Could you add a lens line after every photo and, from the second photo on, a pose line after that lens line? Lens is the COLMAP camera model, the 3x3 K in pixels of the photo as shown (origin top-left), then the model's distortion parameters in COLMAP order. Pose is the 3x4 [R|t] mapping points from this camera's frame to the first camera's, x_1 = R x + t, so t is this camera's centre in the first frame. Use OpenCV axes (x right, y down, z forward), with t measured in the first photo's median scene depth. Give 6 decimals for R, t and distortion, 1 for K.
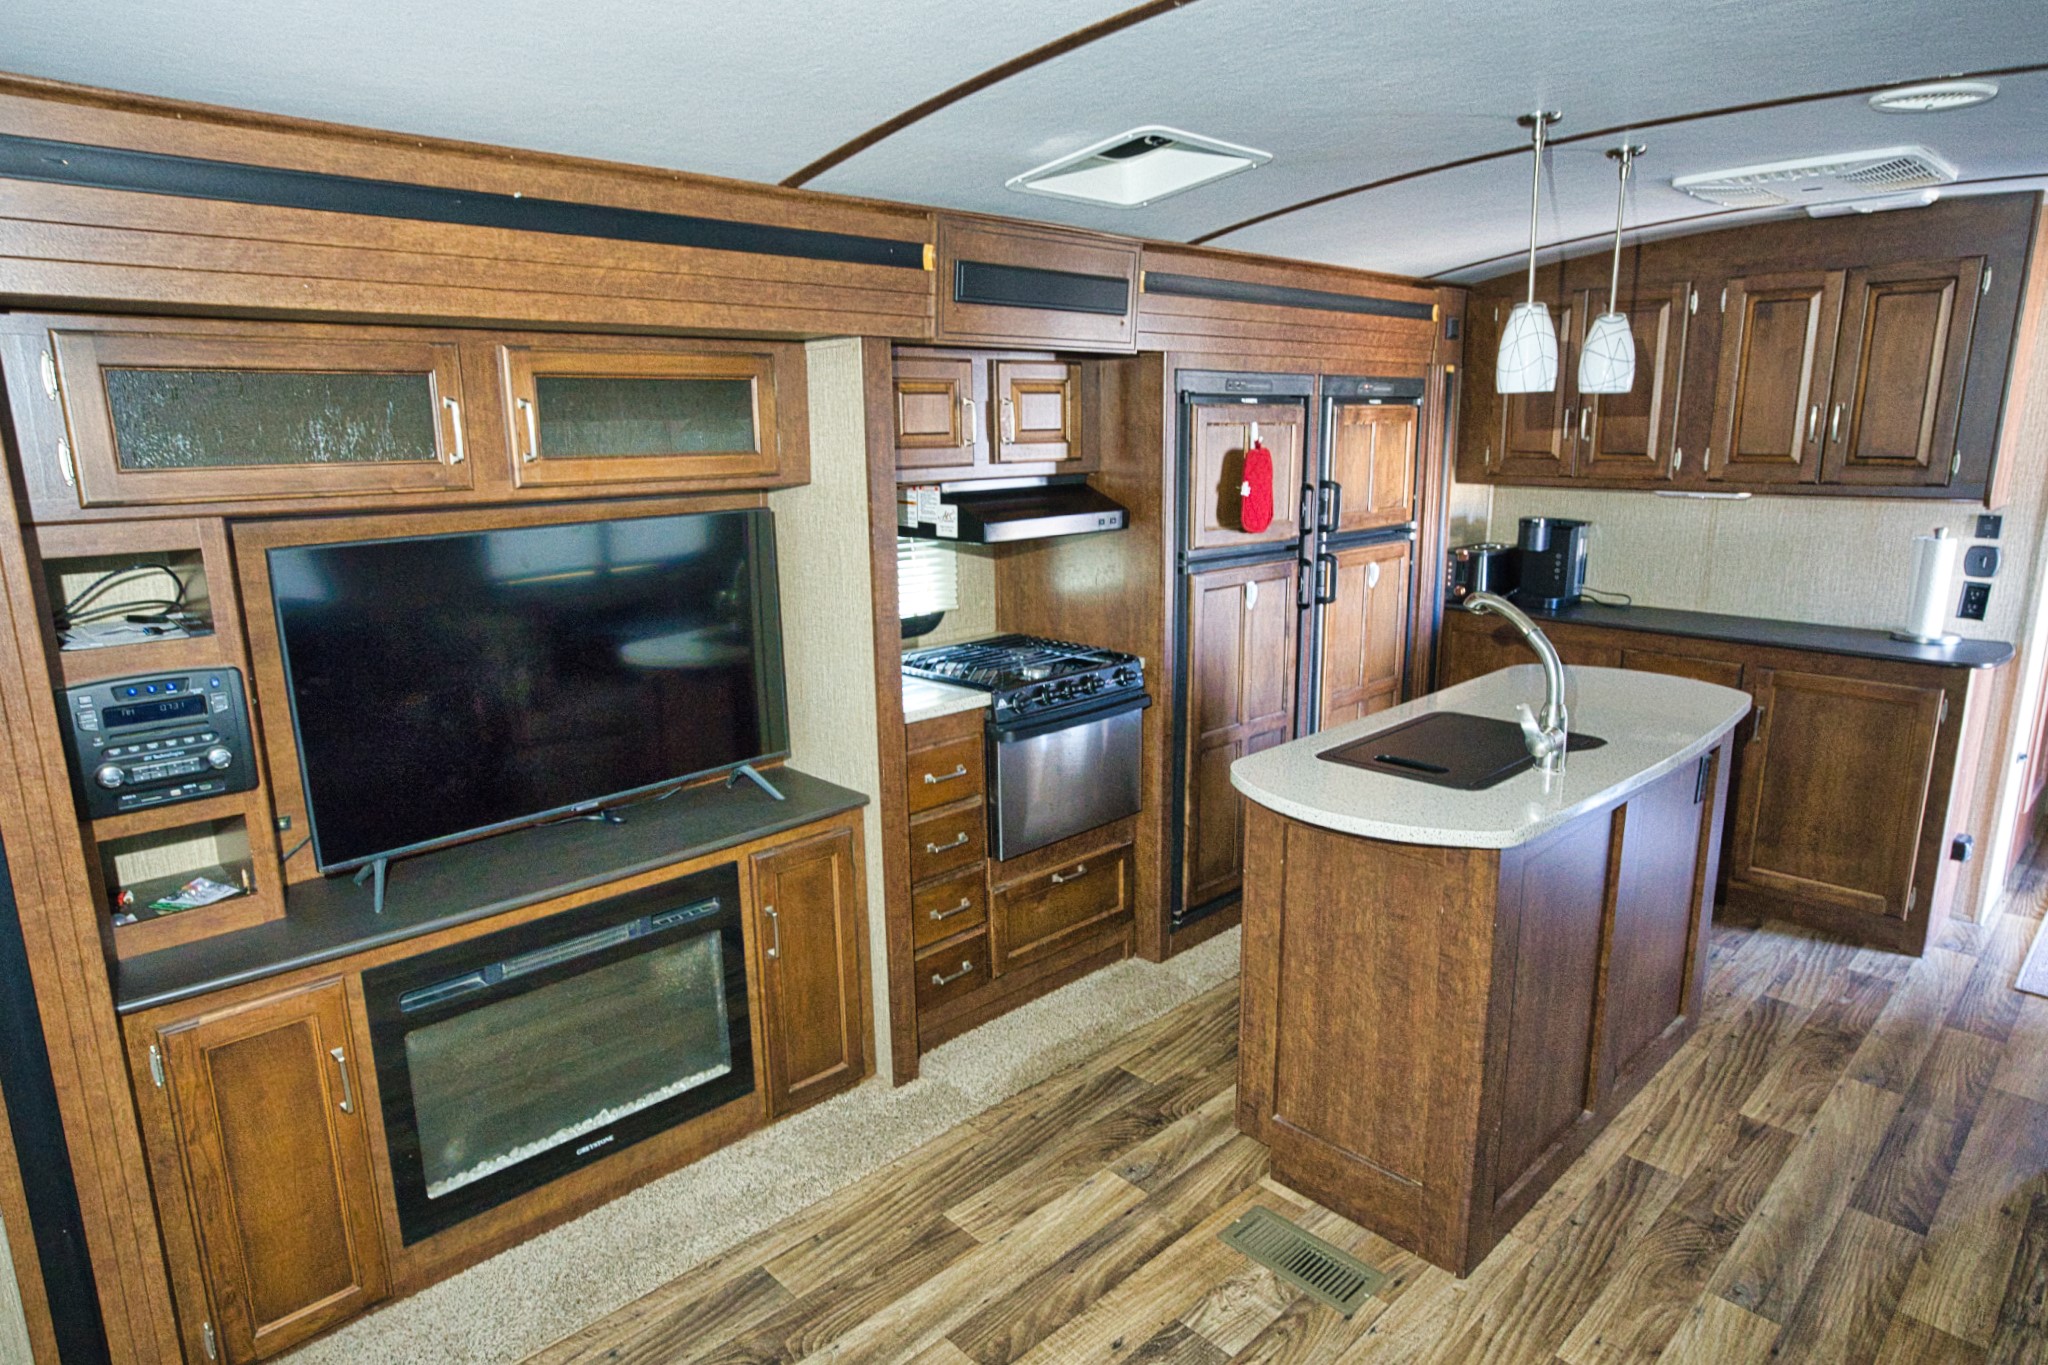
lens RADIAL K [[1159.3, 0, 1018.5], [0, 1159.3, 674.6], [0, 0, 1]] dist [-0.040684, 0.027887]
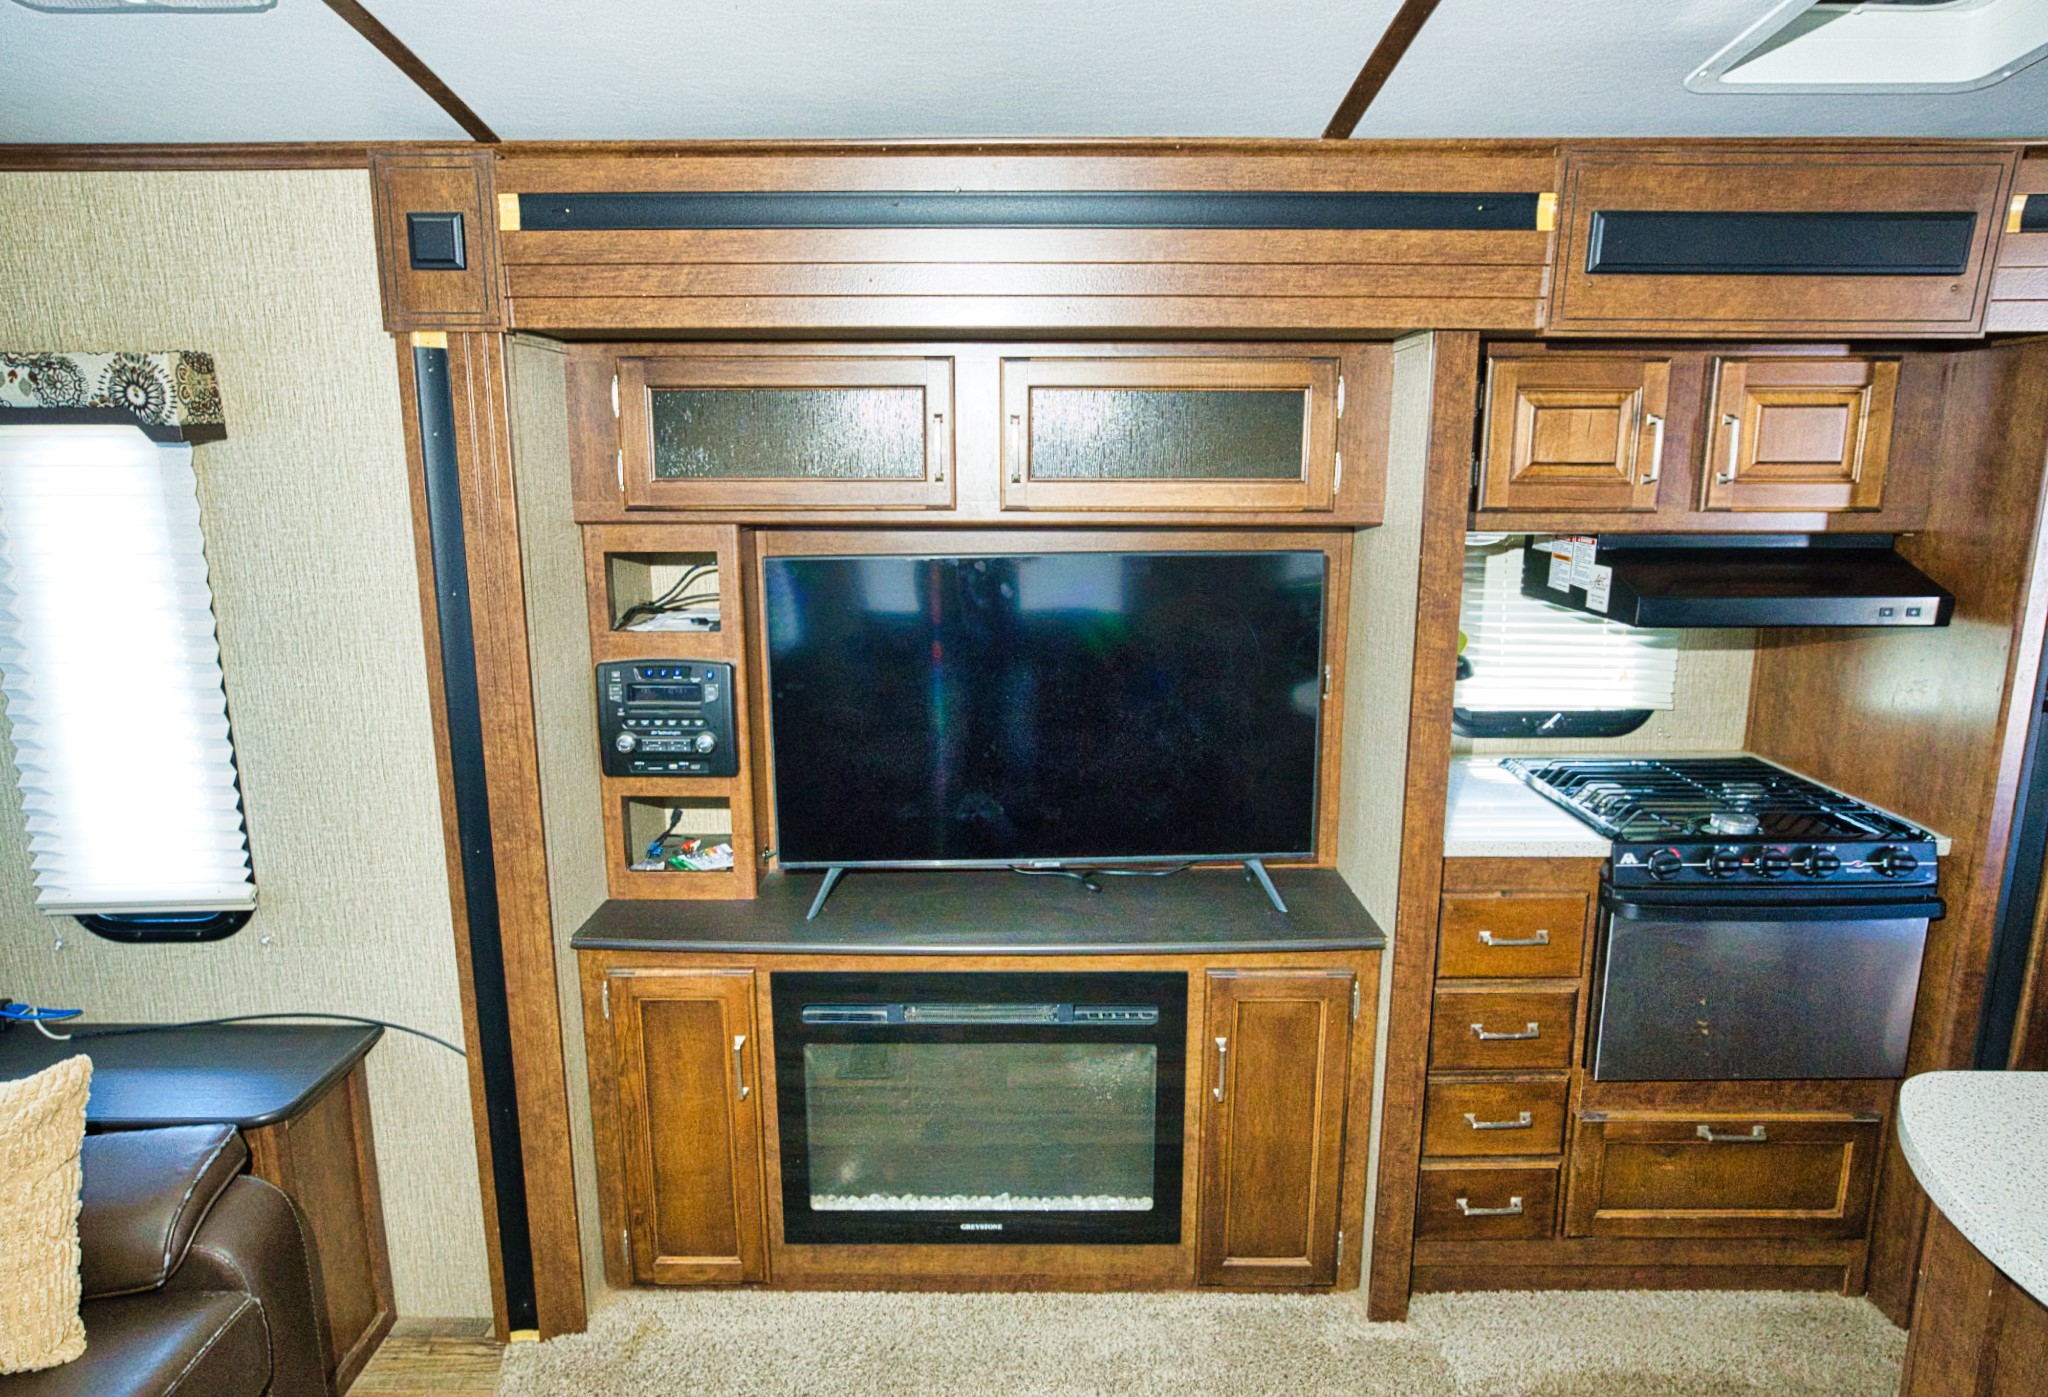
lens RADIAL K [[1214.6, 0, 998.6], [0, 1214.6, 701.0], [0, 0, 1]] dist [-0.041262, 0.028478]
pose [[0.721775, 0.153258, -0.674946, 0.205199], [-0.155336, 0.986169, 0.057813, -0.056790], [0.674471, 0.063115, 0.735599, 0.245100]]
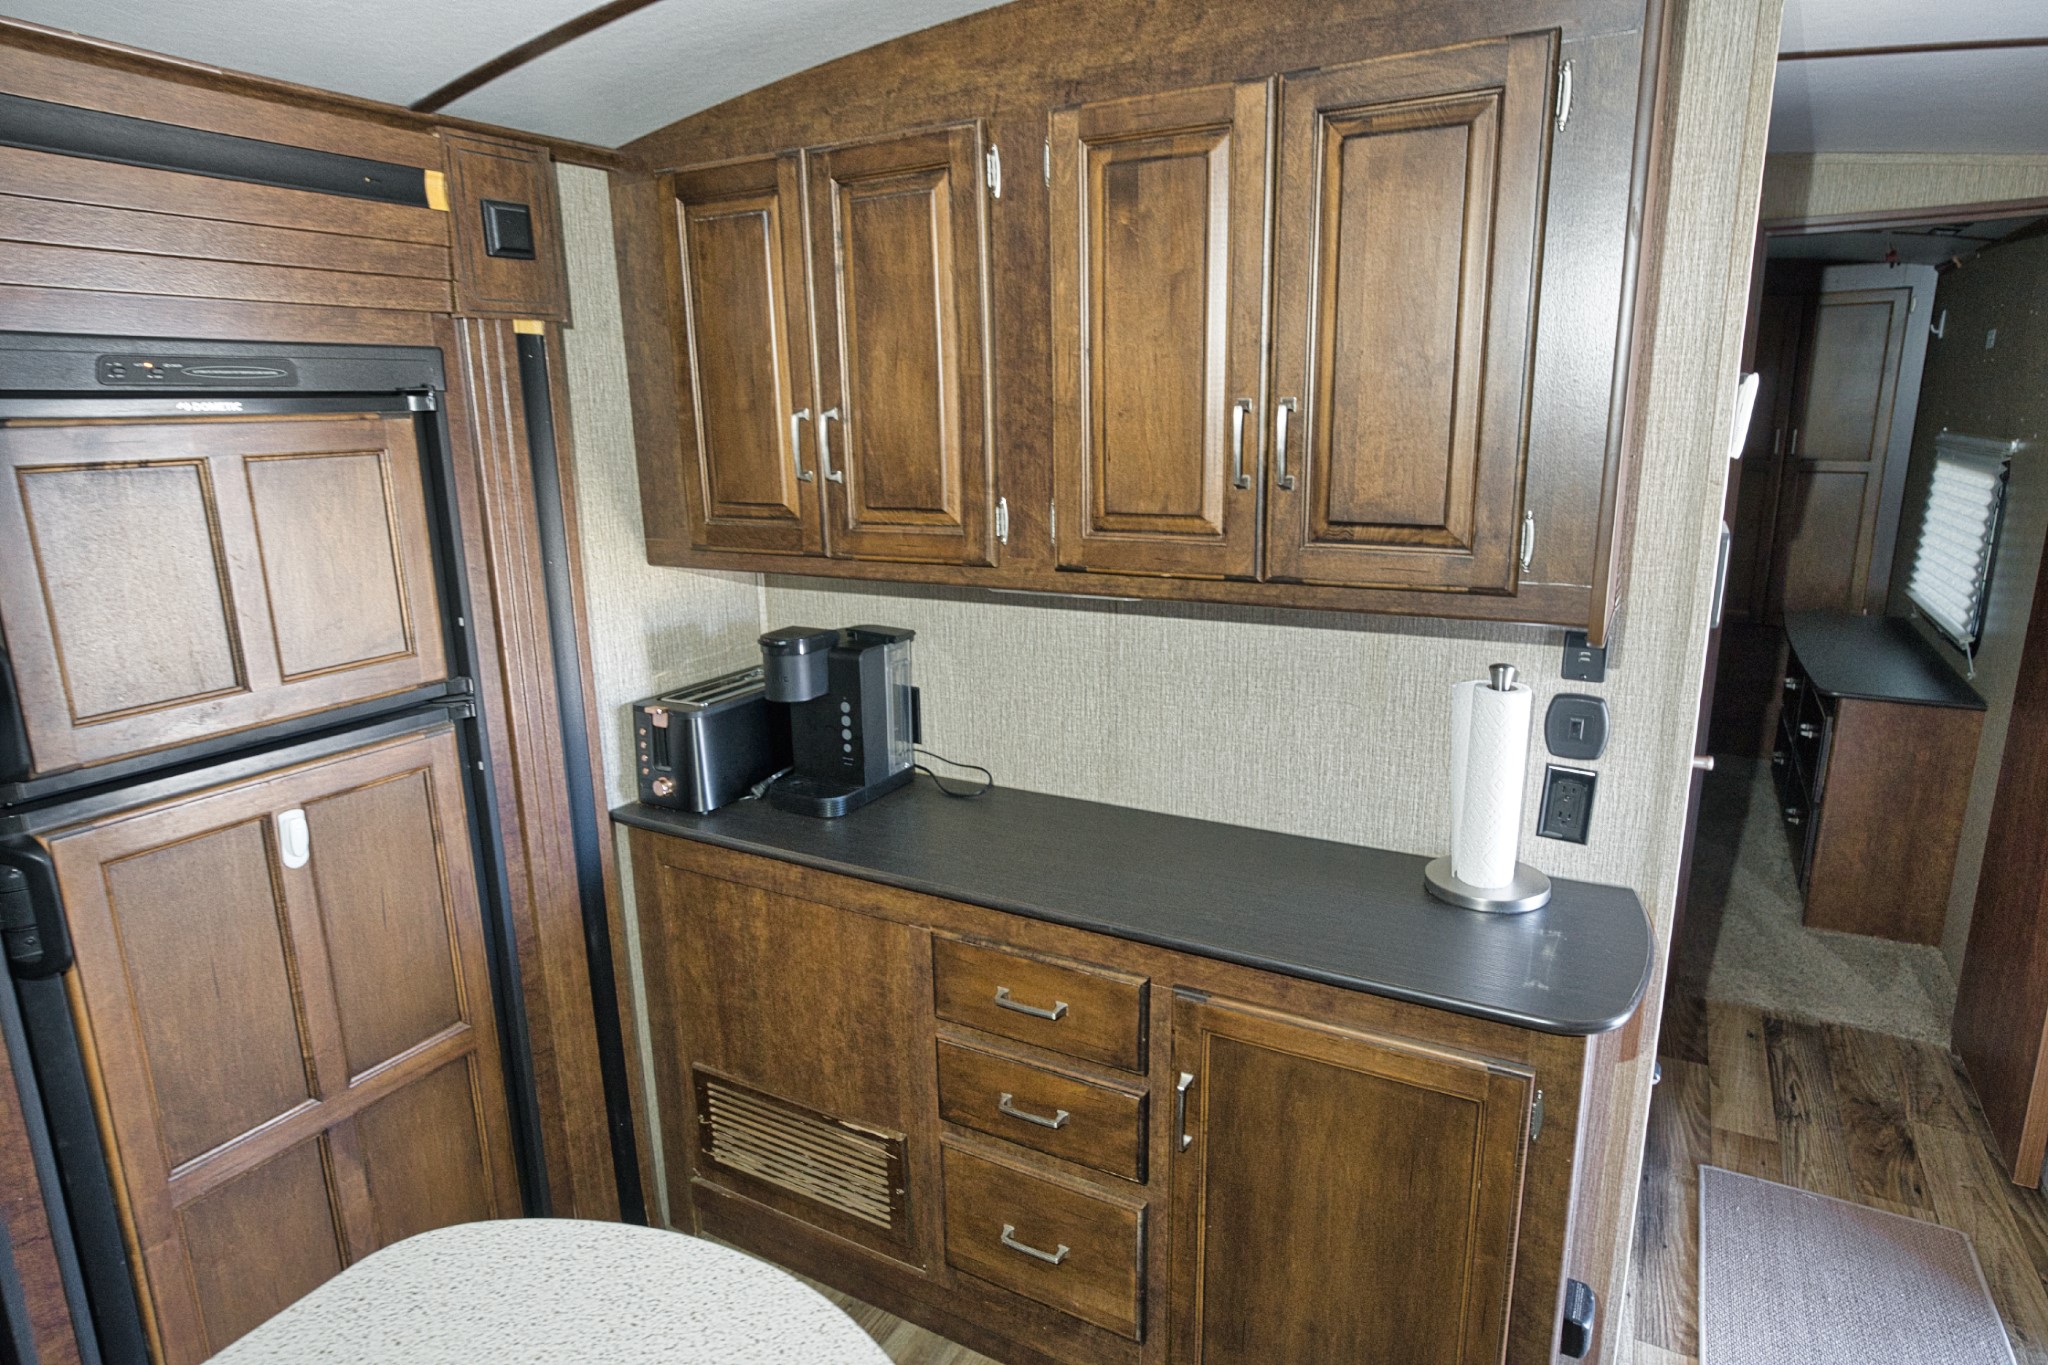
lens RADIAL K [[1159.3, 0, 1018.5], [0, 1159.3, 674.6], [0, 0, 1]] dist [-0.040684, 0.027887]
pose [[0.954752, -0.072429, 0.288449, 0.655793], [0.070168, 0.997369, 0.018185, -0.199562], [-0.289008, 0.002878, 0.957323, 0.823321]]
